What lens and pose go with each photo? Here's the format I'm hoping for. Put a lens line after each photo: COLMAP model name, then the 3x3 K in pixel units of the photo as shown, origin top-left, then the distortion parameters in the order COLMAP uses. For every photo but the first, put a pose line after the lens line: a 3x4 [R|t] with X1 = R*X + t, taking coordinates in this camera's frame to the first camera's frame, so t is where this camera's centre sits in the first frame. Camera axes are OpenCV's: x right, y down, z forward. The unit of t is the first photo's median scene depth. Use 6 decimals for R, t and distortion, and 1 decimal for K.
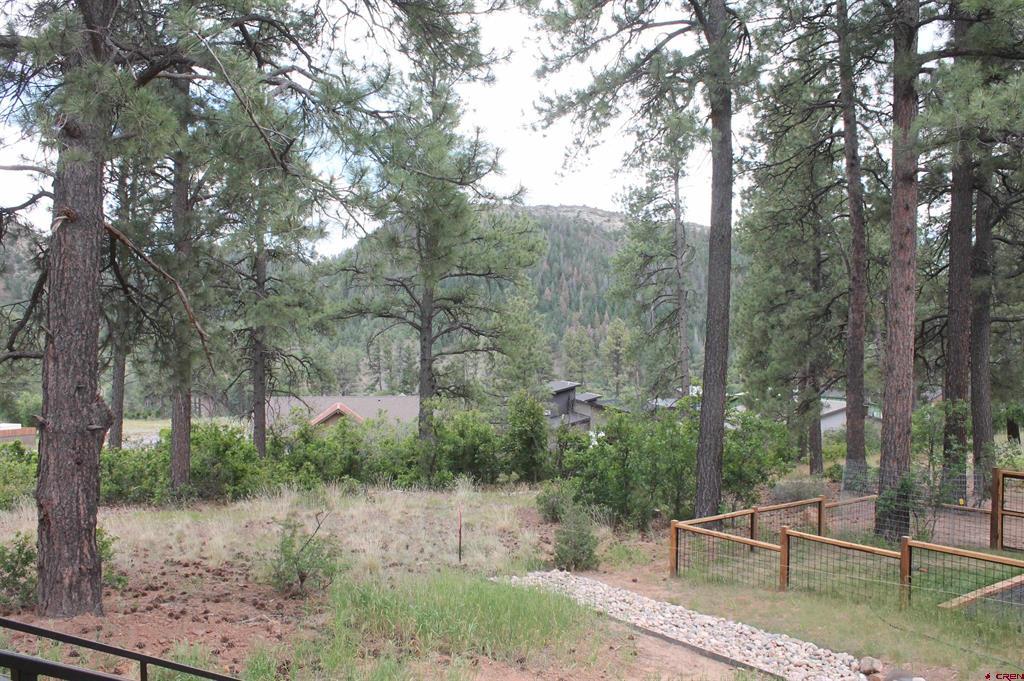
lens RADIAL K [[868.7, 0, 509.2], [0, 868.7, 344.8], [0, 0, 1]] dist [-0.167935, 0.154148]
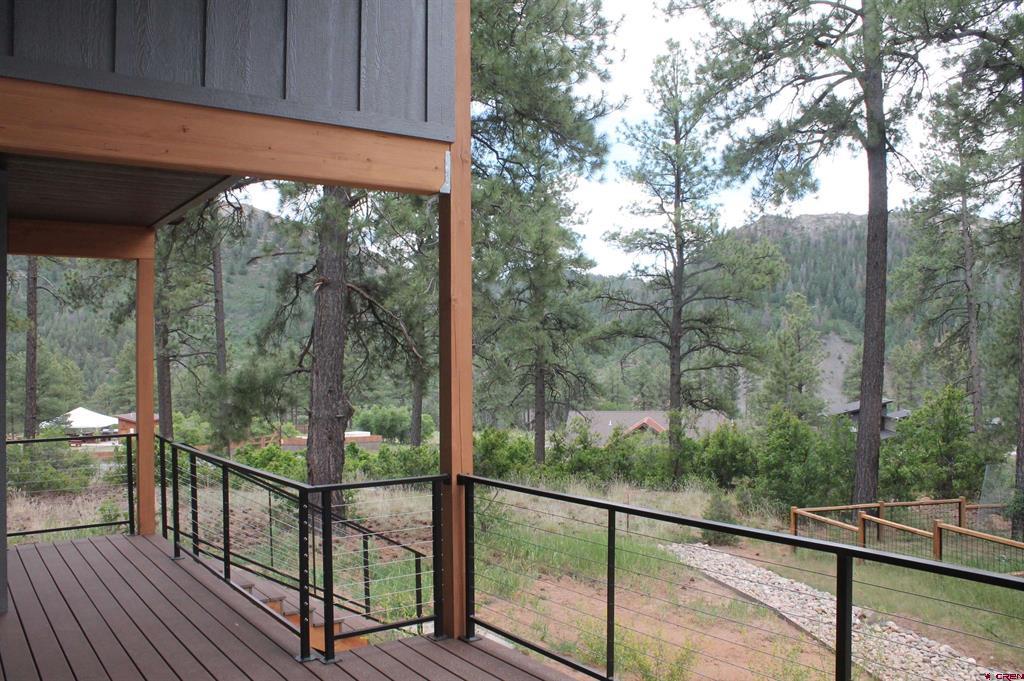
lens RADIAL K [[868.7, 0, 509.2], [0, 868.7, 344.8], [0, 0, 1]] dist [-0.167935, 0.154148]
pose [[0.927072, -0.013540, -0.374640, 0.123786], [0.006111, 0.999761, -0.021010, 0.000349], [0.374834, 0.017188, 0.926932, -0.114657]]
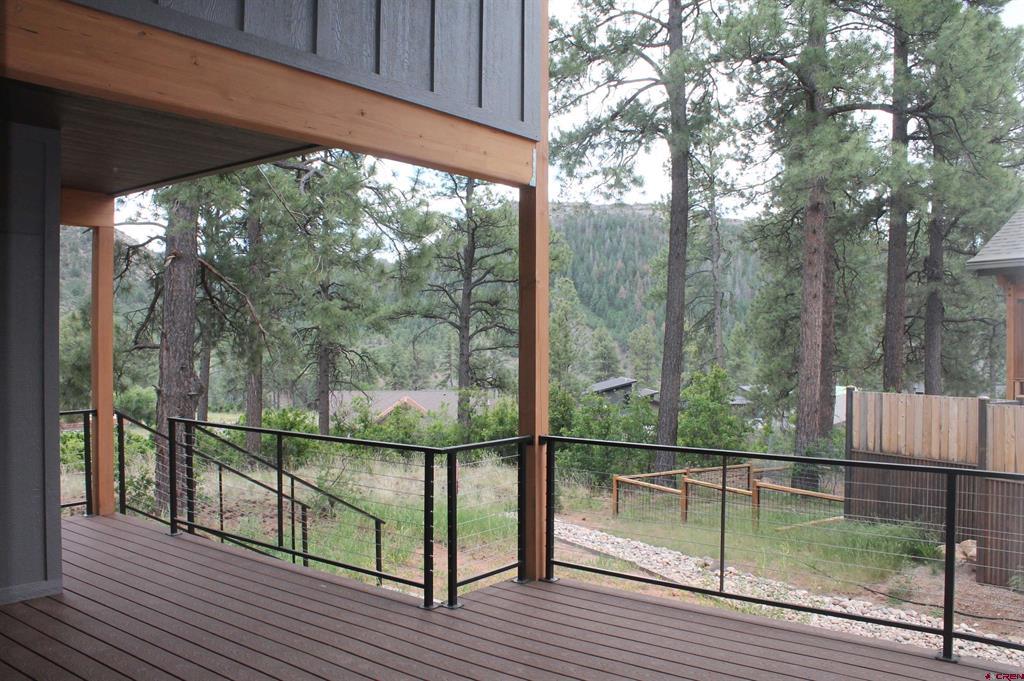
lens RADIAL K [[868.7, 0, 509.2], [0, 868.7, 344.8], [0, 0, 1]] dist [-0.167935, 0.154148]
pose [[0.996095, 0.002167, -0.088264, 0.066353], [-0.001977, 0.999996, 0.002243, 0.001476], [0.088269, -0.002060, 0.996095, -0.149872]]
